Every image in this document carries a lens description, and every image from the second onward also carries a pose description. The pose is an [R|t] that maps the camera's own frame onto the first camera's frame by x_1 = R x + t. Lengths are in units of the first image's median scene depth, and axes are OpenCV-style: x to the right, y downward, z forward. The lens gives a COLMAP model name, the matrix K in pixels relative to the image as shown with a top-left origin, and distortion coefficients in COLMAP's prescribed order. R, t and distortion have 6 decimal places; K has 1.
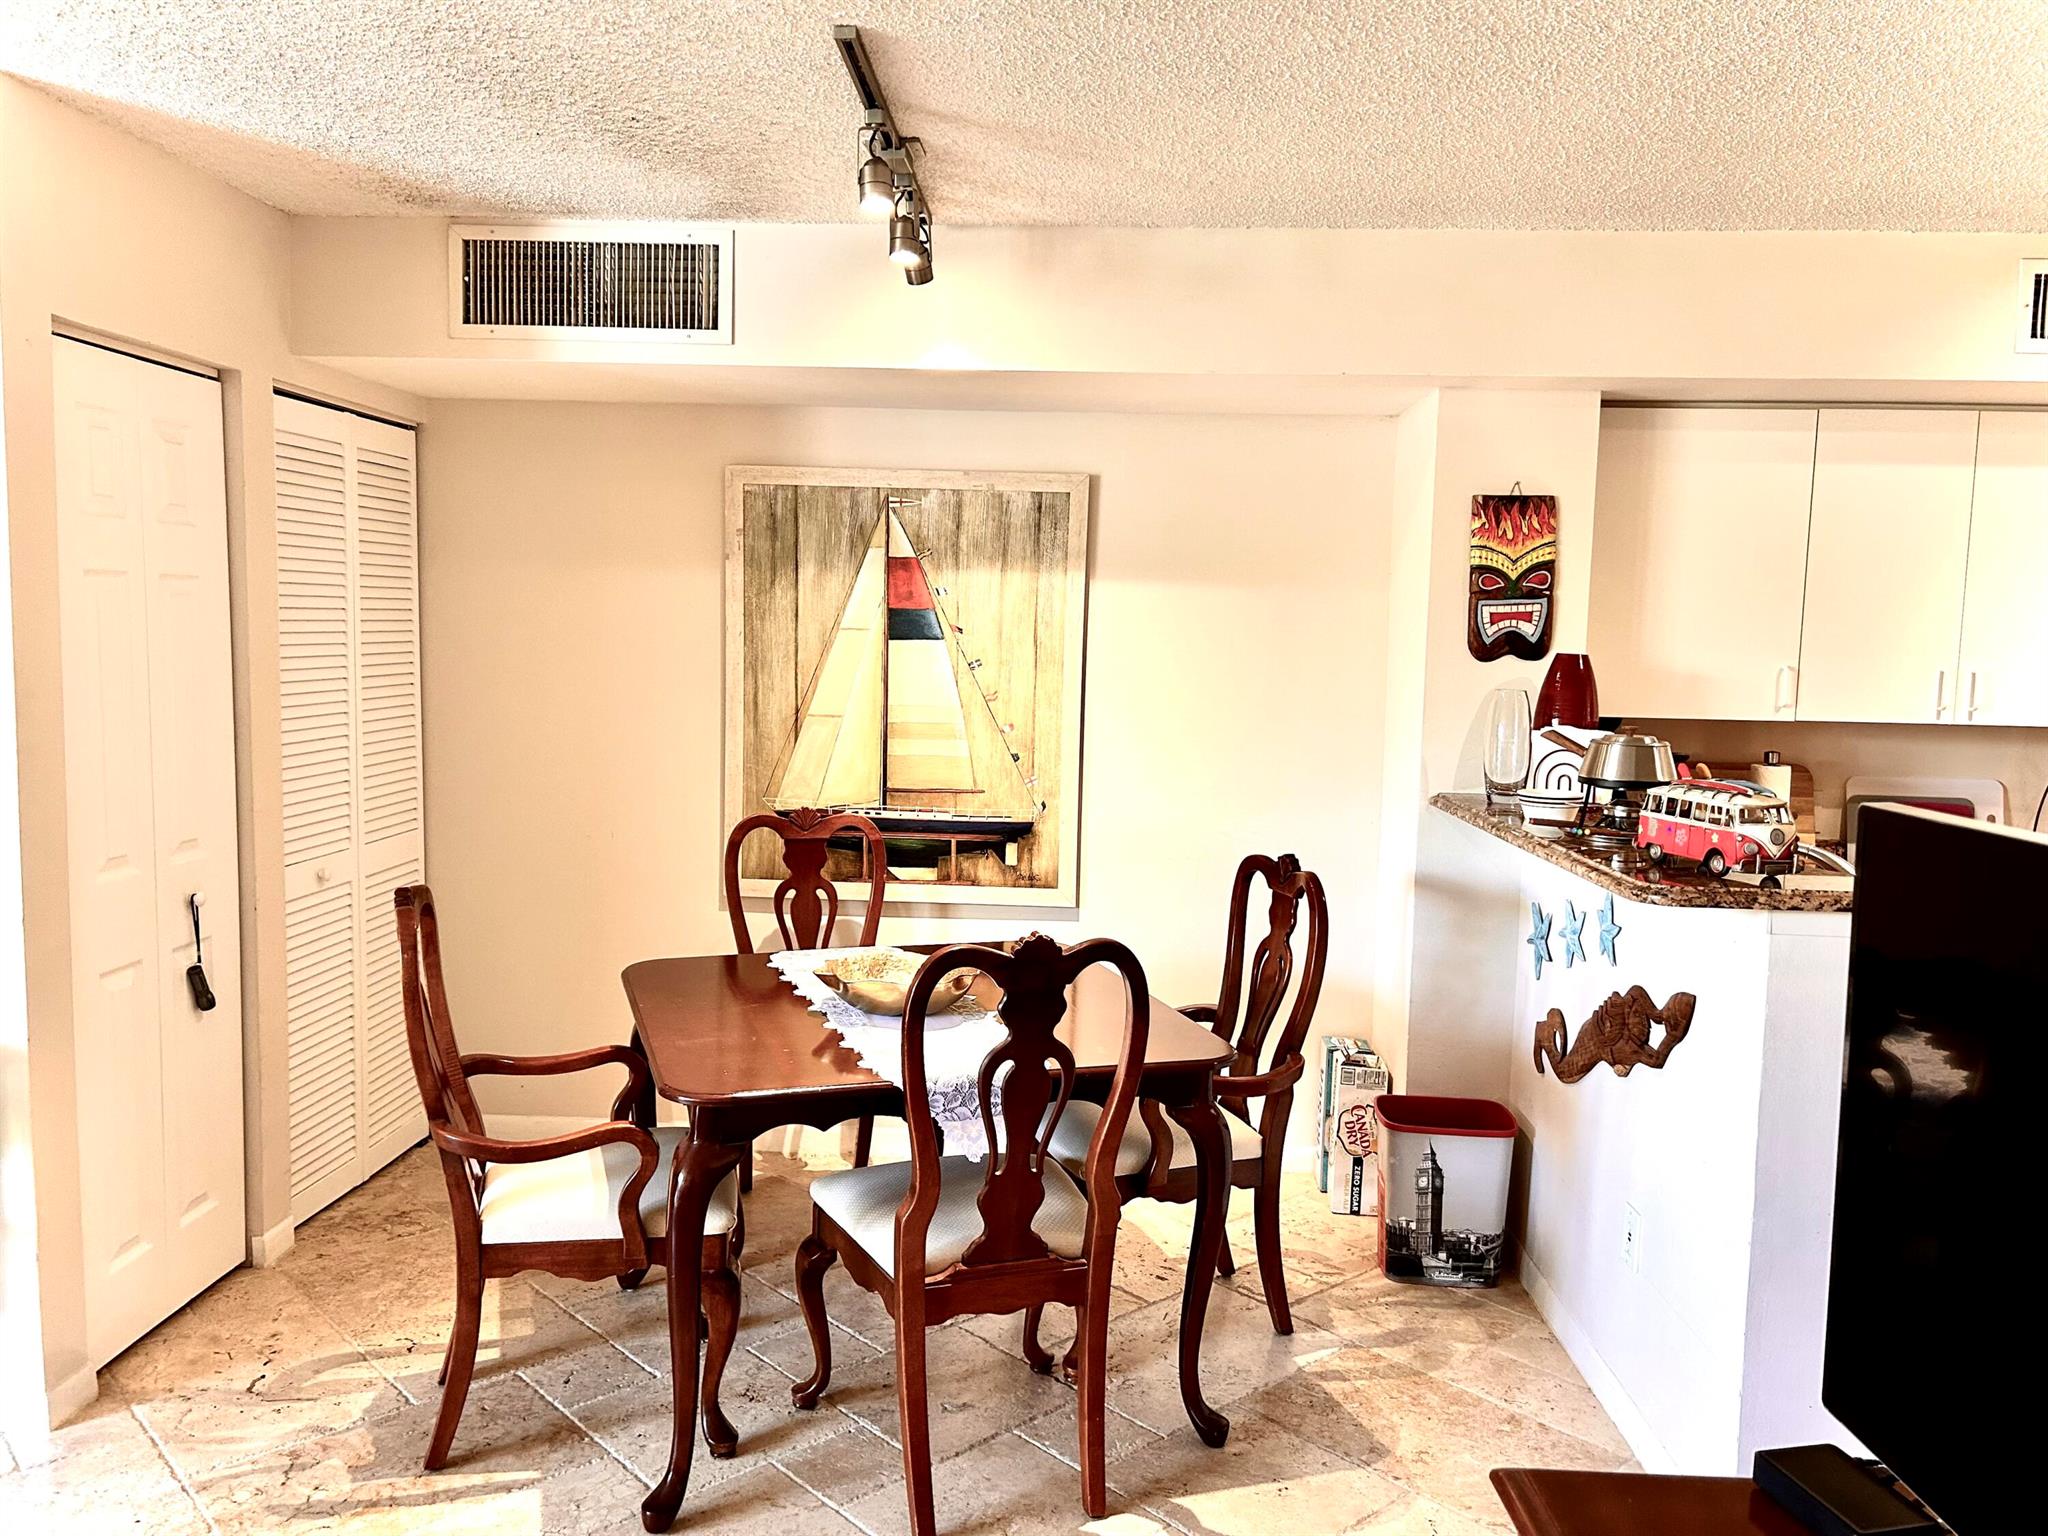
lens RADIAL K [[1542.0, 0, 1039.5], [0, 1542.0, 783.3], [0, 0, 1]] dist [0.054563, -0.059647]
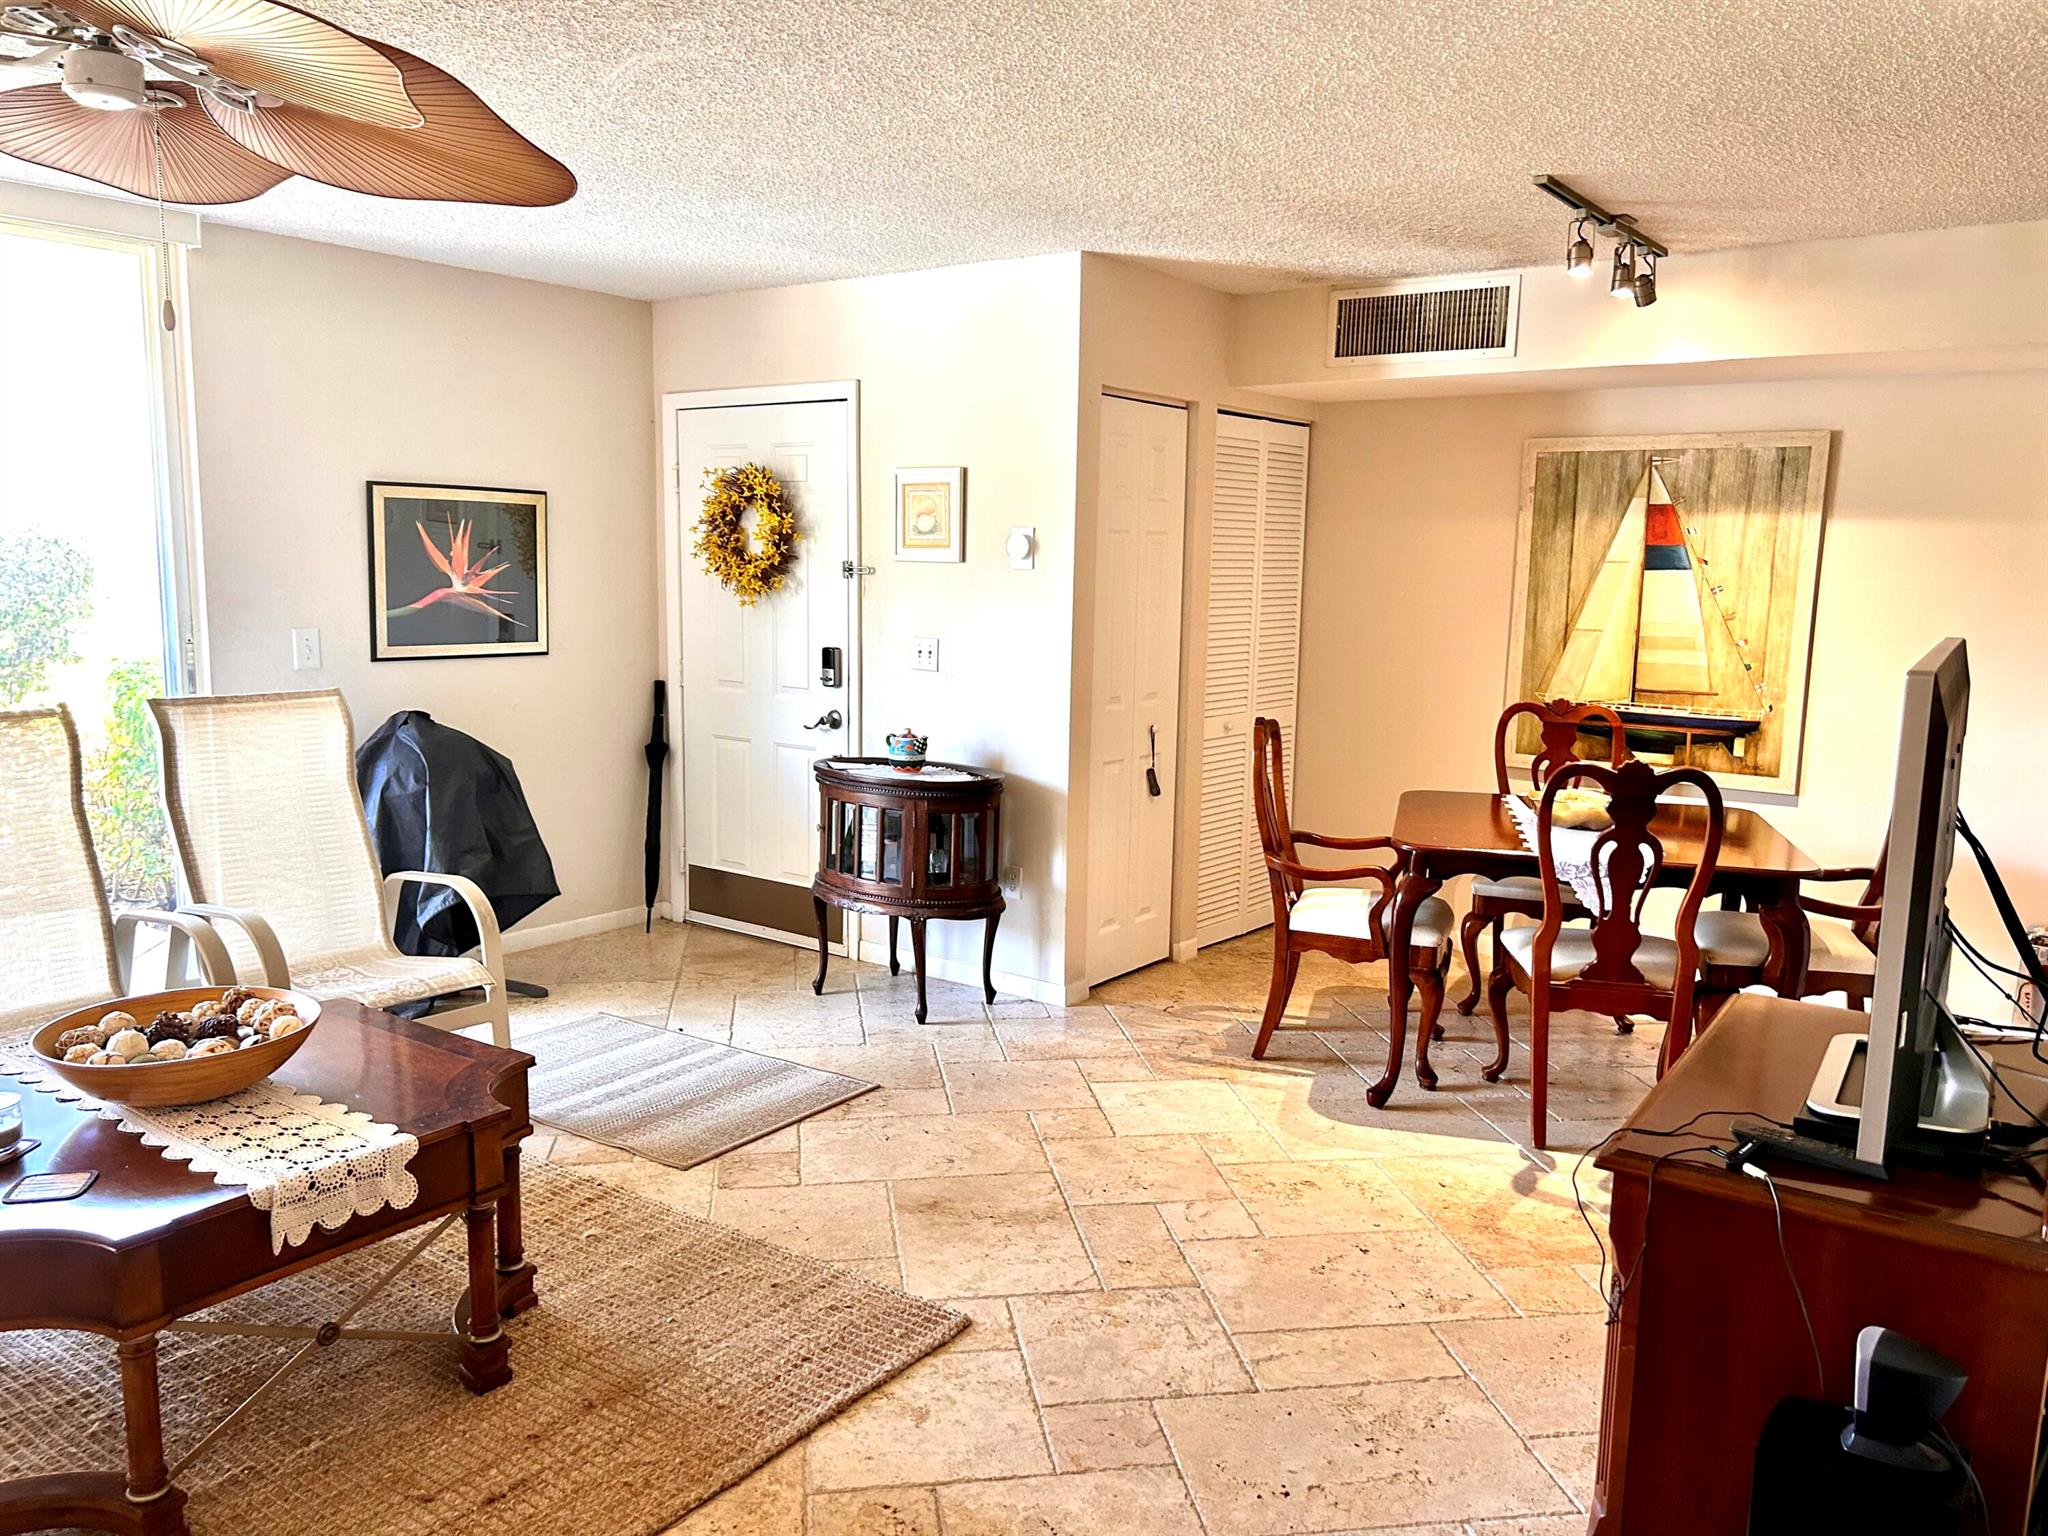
lens RADIAL K [[1542.0, 0, 1018.5], [0, 1542.0, 772.2], [0, 0, 1]] dist [0.054563, -0.059647]
pose [[0.828333, 0.070732, -0.555753, 0.208102], [-0.055266, 0.997476, 0.044578, 0.045714], [0.557503, -0.006211, 0.830151, -0.361921]]
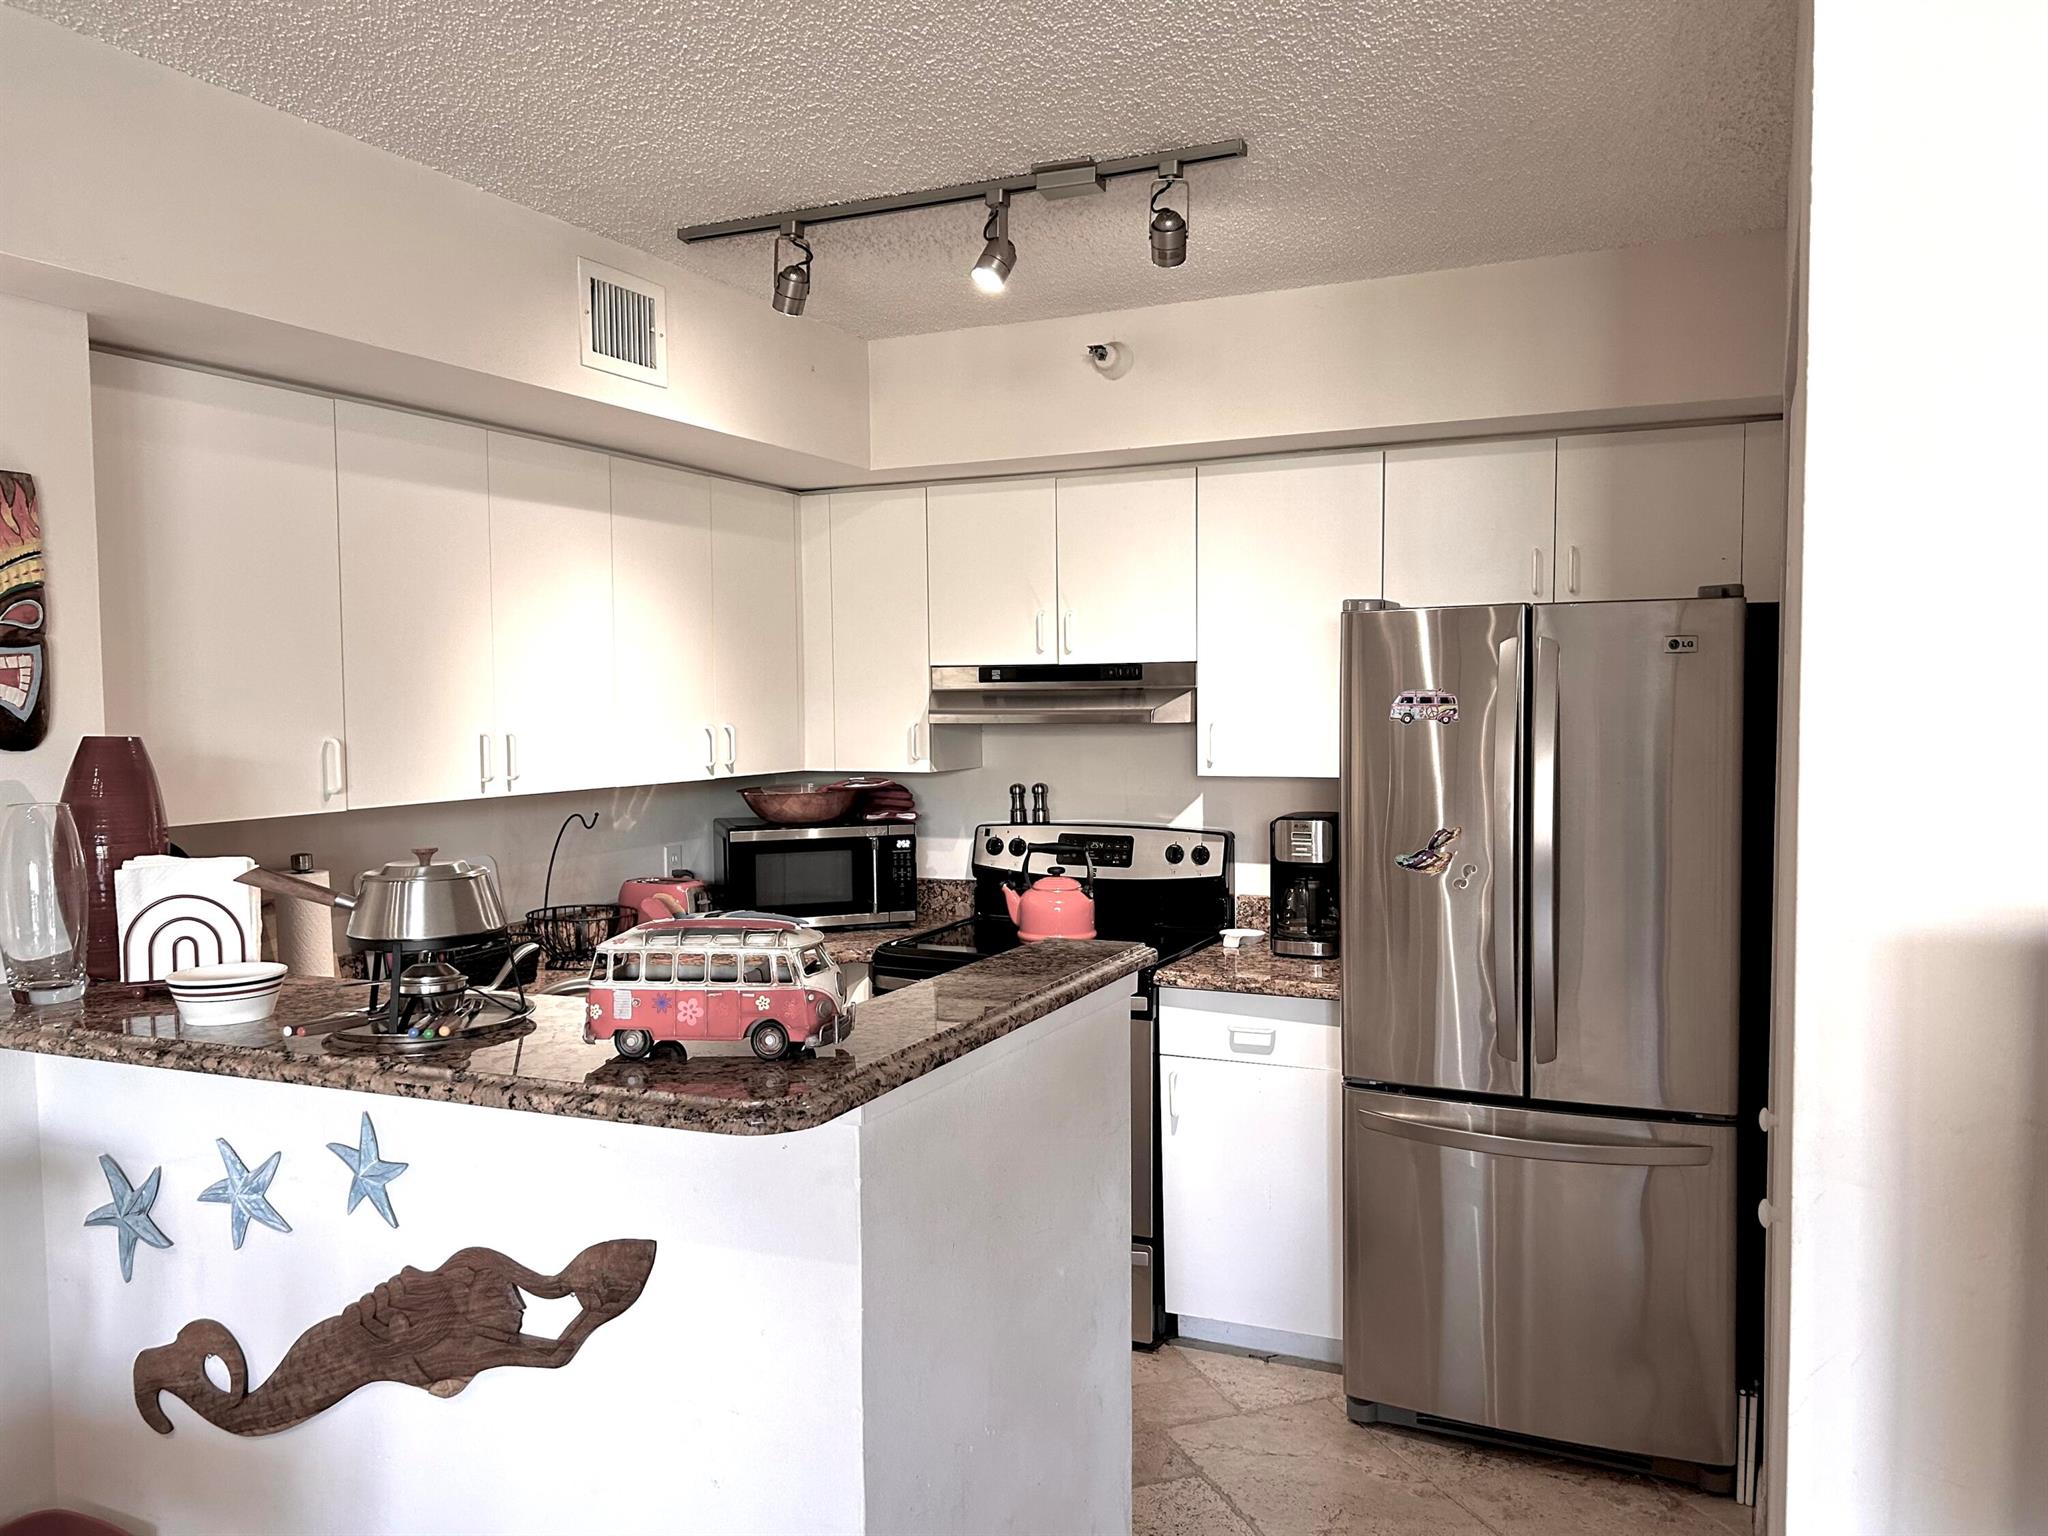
lens RADIAL K [[1542.0, 0, 1024.6], [0, 1542.0, 786.1], [0, 0, 1]] dist [0.054563, -0.059647]
pose [[0.389953, -0.081554, 0.917216, -0.080551], [0.112584, 0.992820, 0.040411, -0.048472], [-0.913927, 0.087505, 0.396334, 0.430492]]
